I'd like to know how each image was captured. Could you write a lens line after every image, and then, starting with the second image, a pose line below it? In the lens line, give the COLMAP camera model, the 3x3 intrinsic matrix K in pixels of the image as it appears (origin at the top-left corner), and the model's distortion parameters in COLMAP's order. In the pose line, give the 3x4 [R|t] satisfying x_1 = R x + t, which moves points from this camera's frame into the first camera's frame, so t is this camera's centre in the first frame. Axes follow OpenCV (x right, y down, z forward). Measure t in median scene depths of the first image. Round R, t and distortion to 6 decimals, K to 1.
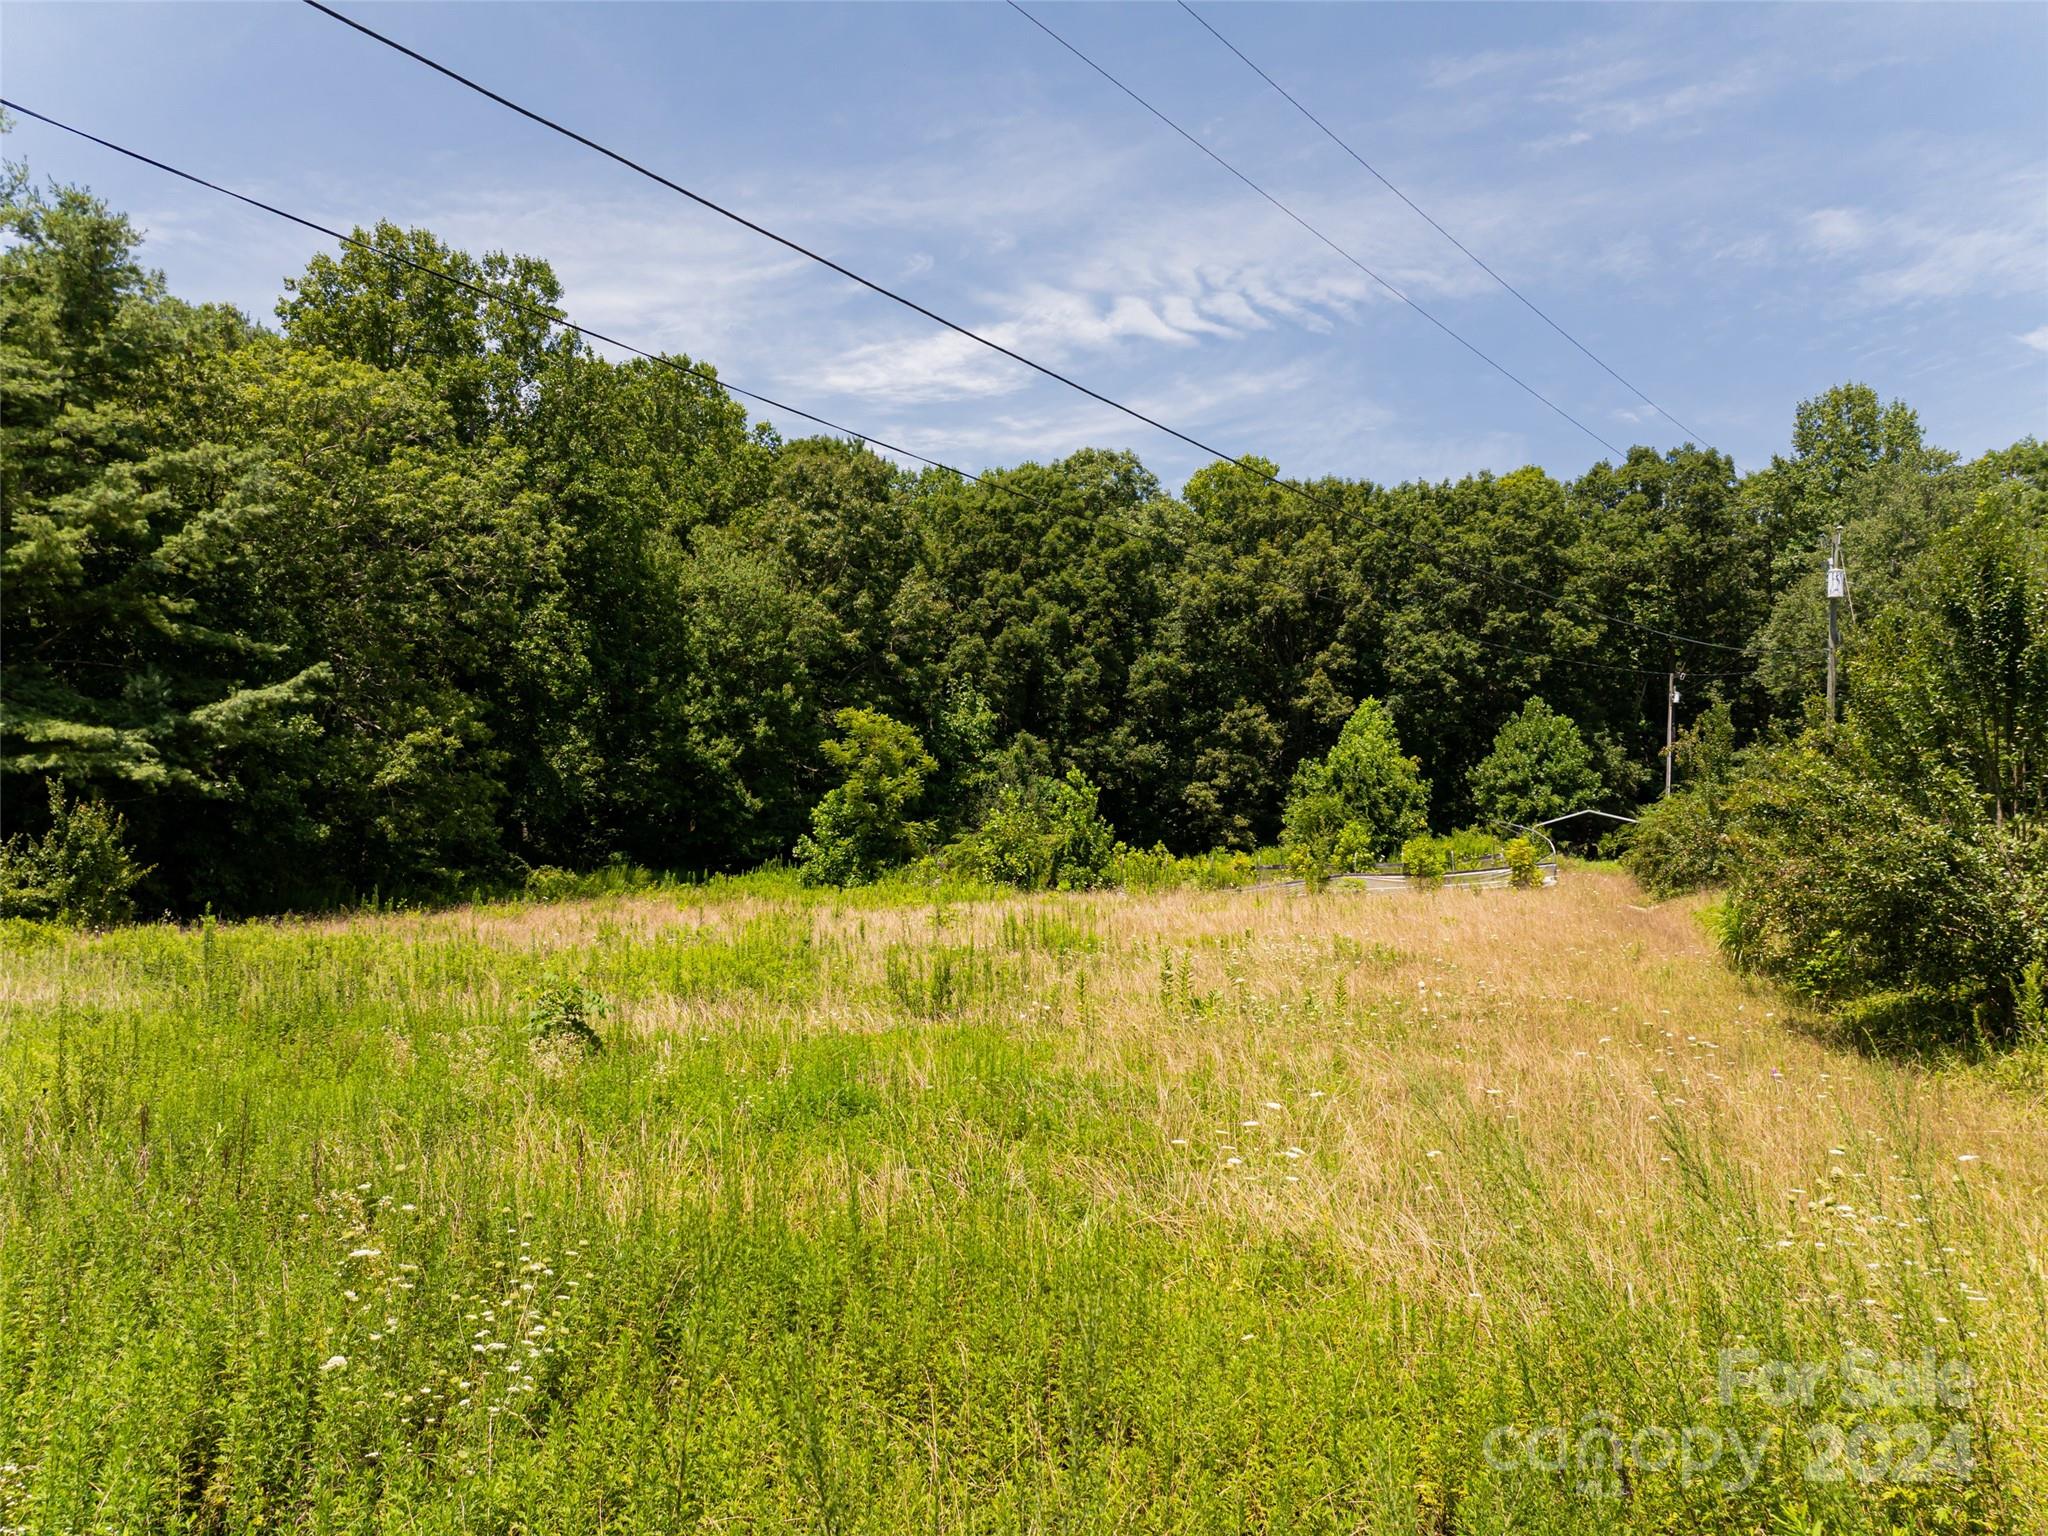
lens RADIAL K [[1458.1, 0, 1024.0], [0, 1458.1, 768.0], [0, 0, 1]] dist [-0.042010, -0.002372]
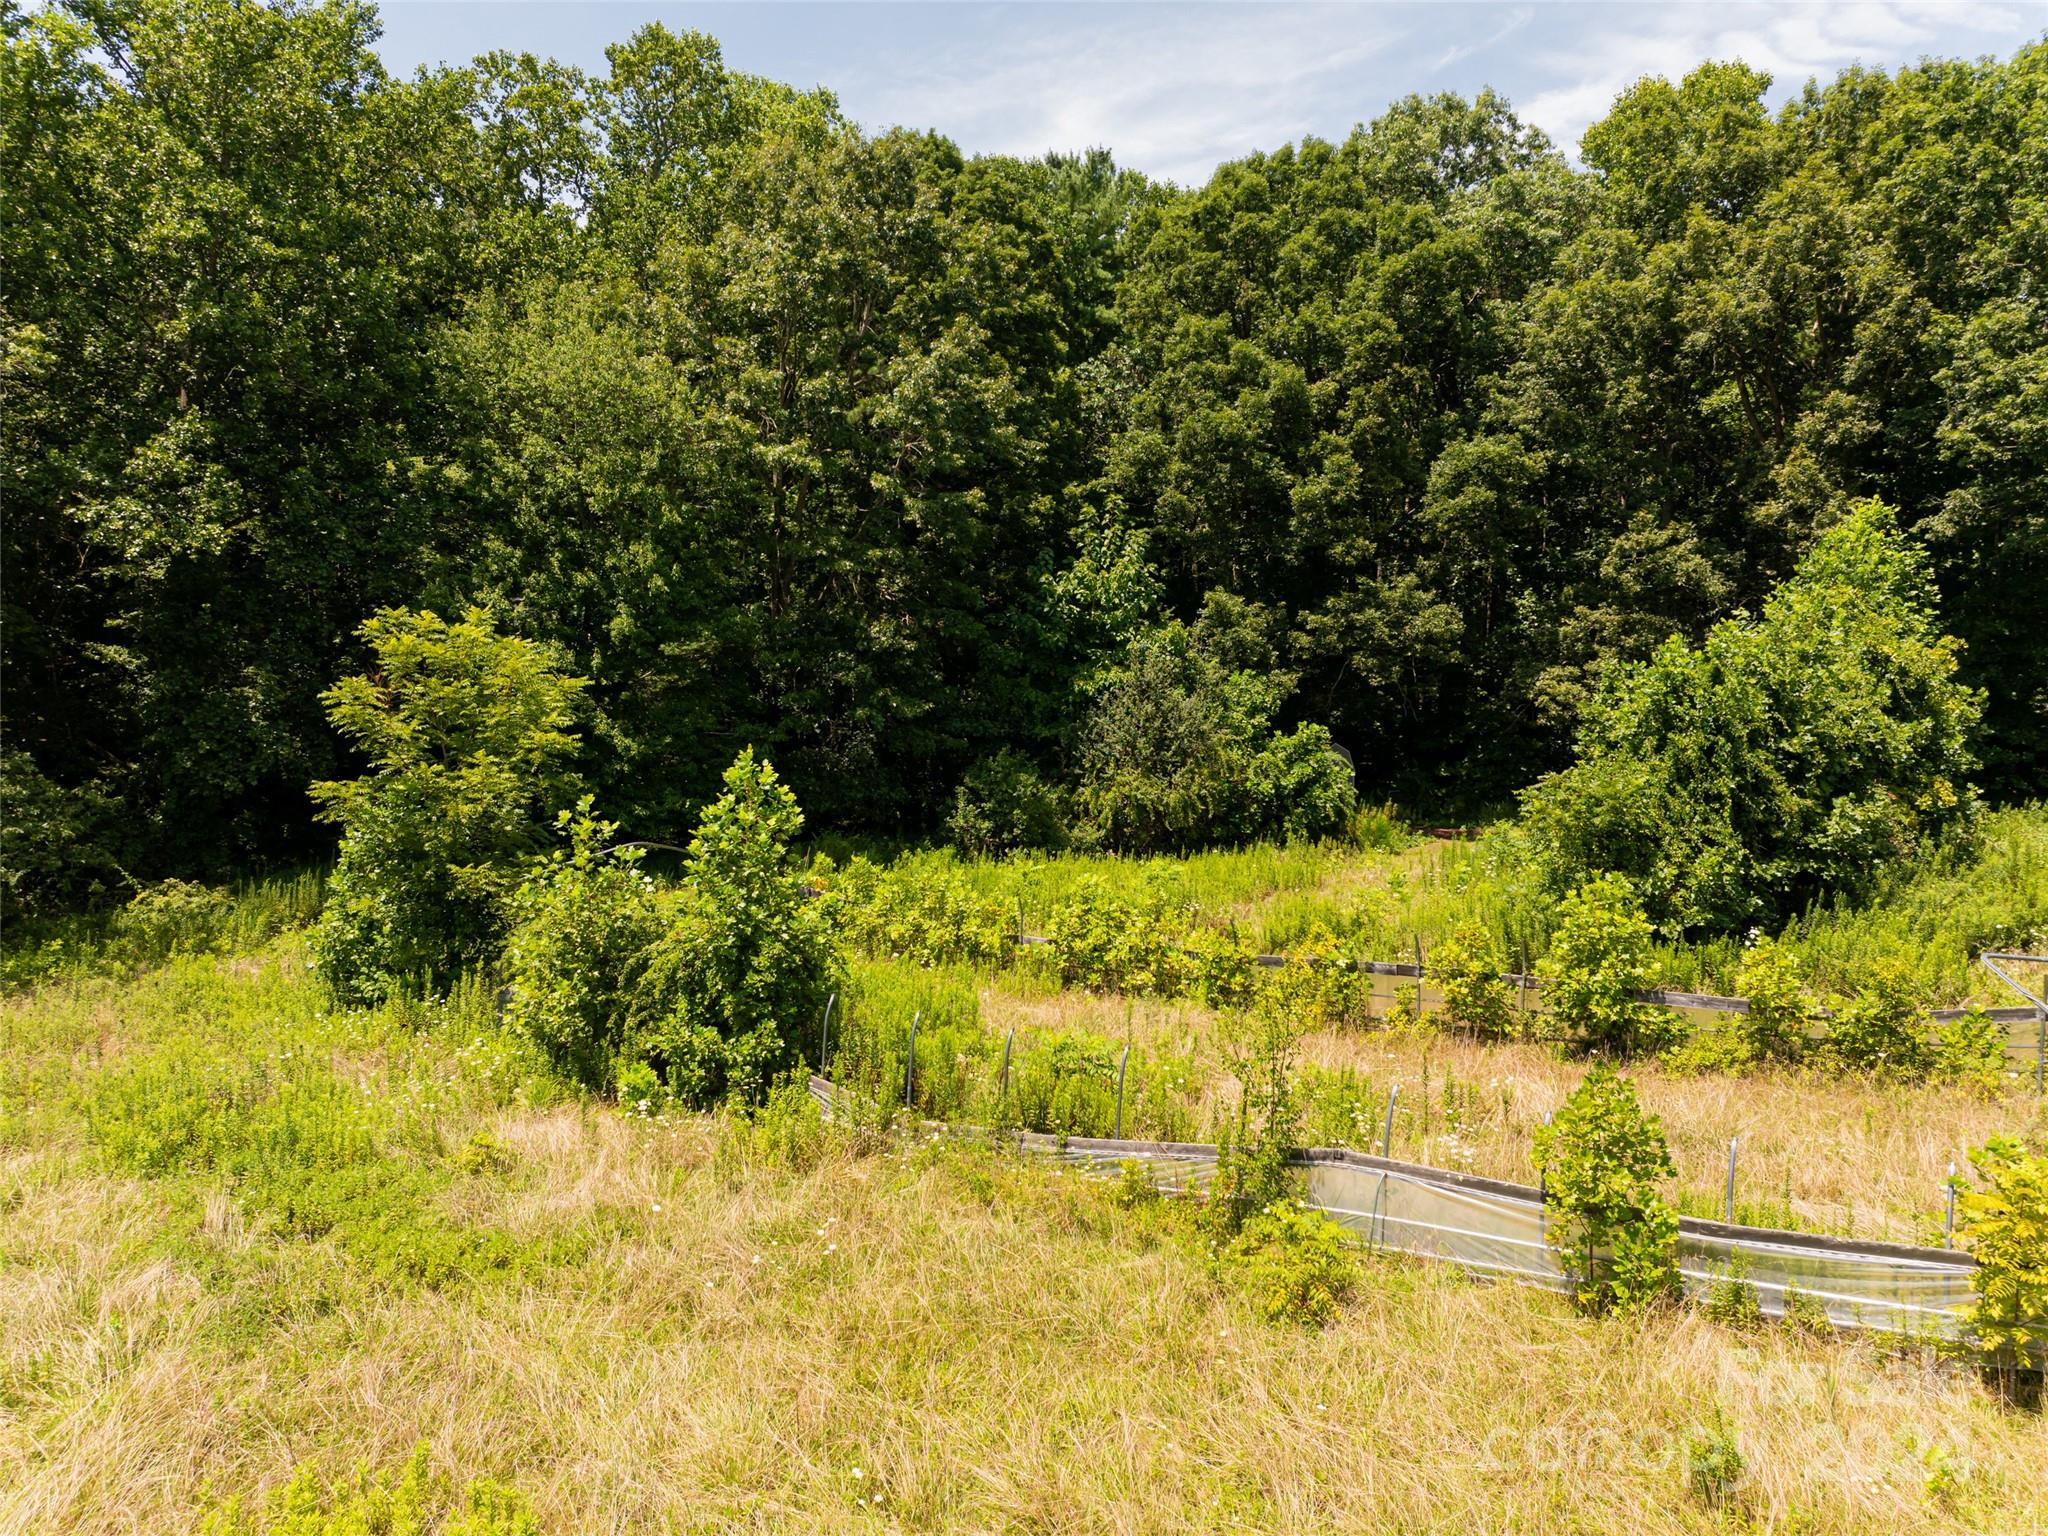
lens RADIAL K [[1440.9, 0, 1024.0], [0, 1440.9, 768.0], [0, 0, 1]] dist [-0.033889, -0.001920]
pose [[0.910496, 0.016343, -0.413194, 0.178028], [0.035551, 0.992426, 0.117591, -0.026385], [0.411987, -0.121755, 0.903019, 0.459880]]
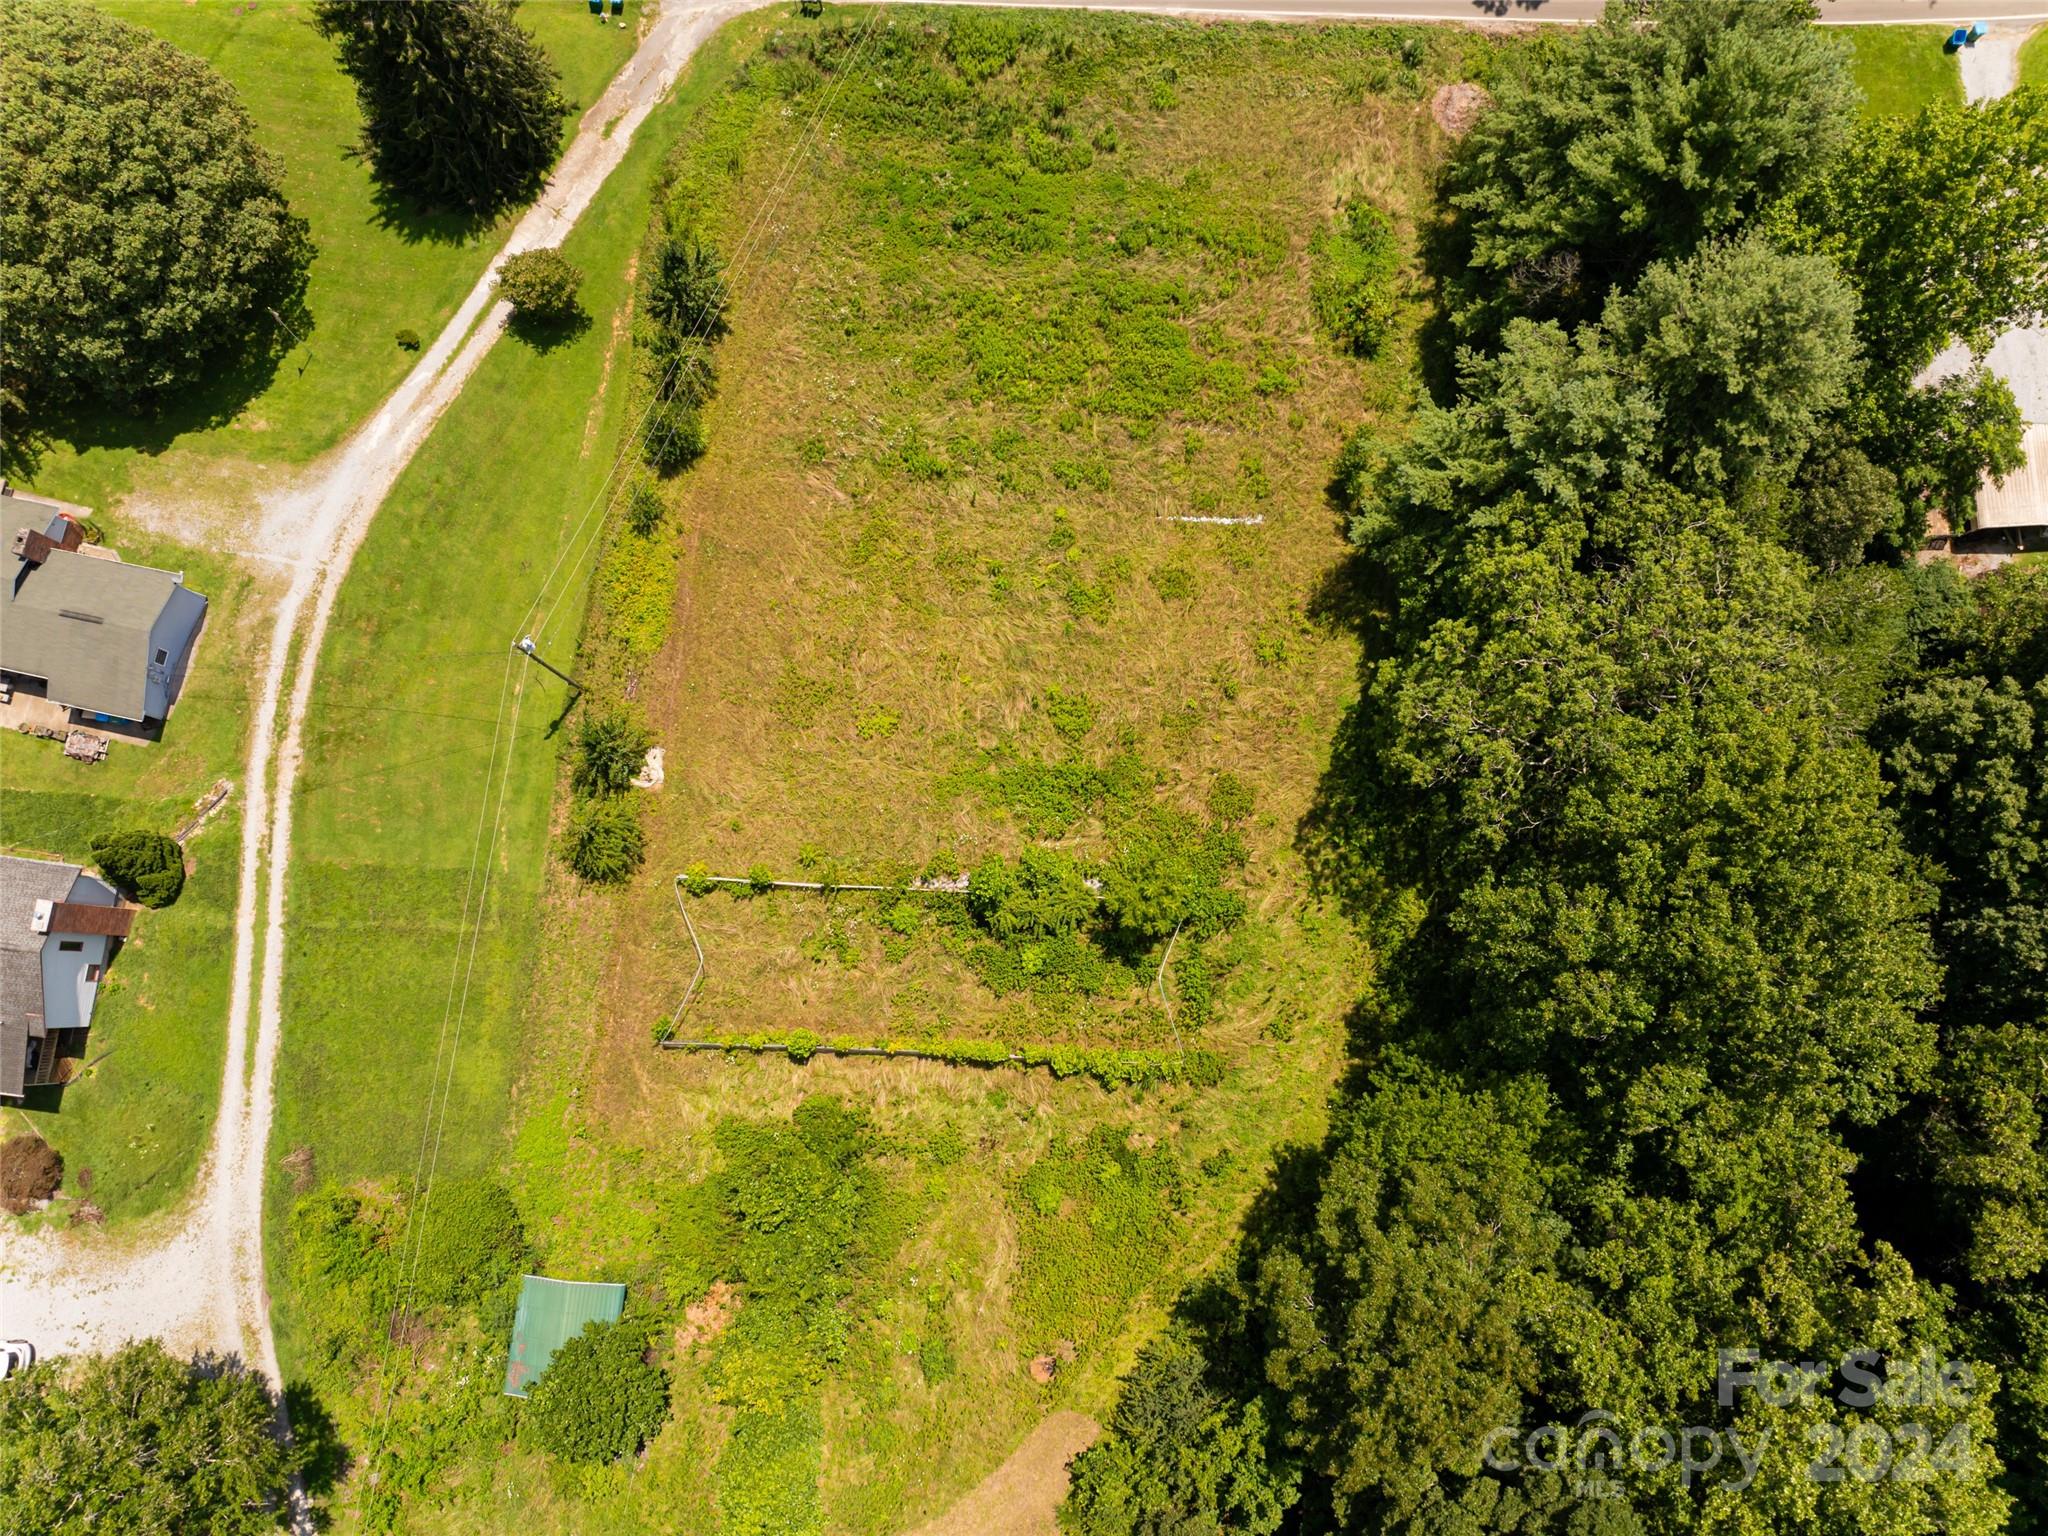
lens RADIAL K [[1440.9, 0, 1024.0], [0, 1440.9, 768.0], [0, 0, 1]] dist [-0.033889, -0.001920]
pose [[-0.973545, 0.213505, -0.081400, 0.068705], [-0.033919, 0.217260, 0.975524, -0.883638], [0.225964, 0.952478, -0.204271, 0.786159]]
